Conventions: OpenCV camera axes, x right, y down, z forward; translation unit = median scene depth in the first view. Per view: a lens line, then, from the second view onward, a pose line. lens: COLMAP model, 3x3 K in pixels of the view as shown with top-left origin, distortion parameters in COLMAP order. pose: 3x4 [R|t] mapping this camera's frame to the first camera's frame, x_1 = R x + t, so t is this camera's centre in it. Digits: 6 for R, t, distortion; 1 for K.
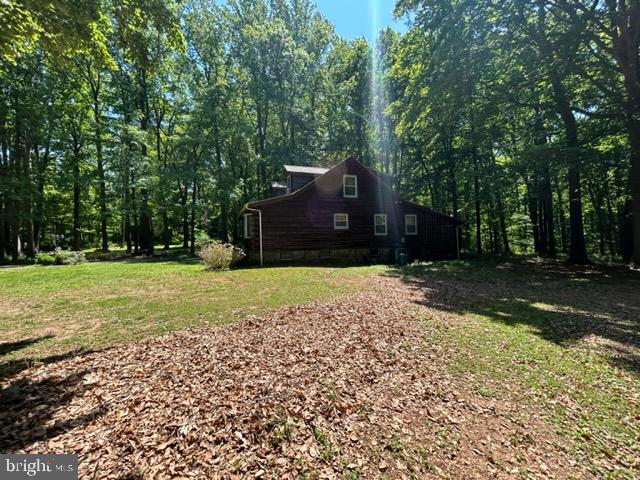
lens RADIAL K [[258.5, 0, 320.6], [0, 258.5, 238.7], [0, 0, 1]] dist [-0.000642, 0.000279]
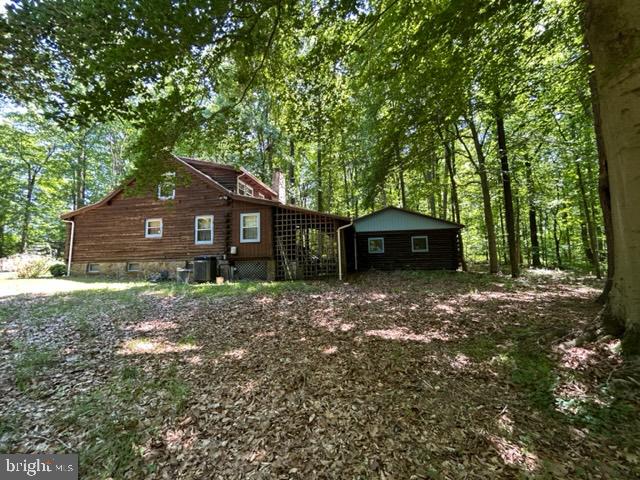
lens RADIAL K [[258.5, 0, 320.6], [0, 258.5, 238.7], [0, 0, 1]] dist [-0.000642, 0.000279]
pose [[0.821313, -0.006684, -0.570439, 3.098433], [0.017821, 0.999744, 0.013945, -0.109010], [0.570200, -0.021619, 0.821222, 1.902890]]
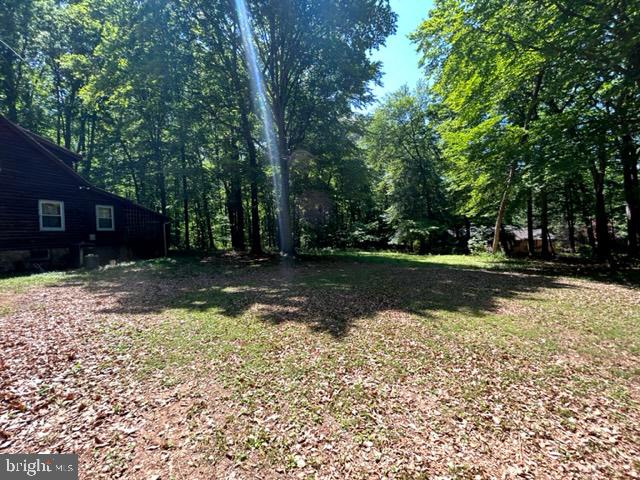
lens RADIAL K [[258.5, 0, 320.6], [0, 258.5, 238.7], [0, 0, 1]] dist [-0.000642, 0.000279]
pose [[0.524759, -0.009041, 0.851203, 0.042140], [0.000450, 0.999946, 0.010344, 0.006315], [-0.851251, -0.005045, 0.524735, -0.022110]]
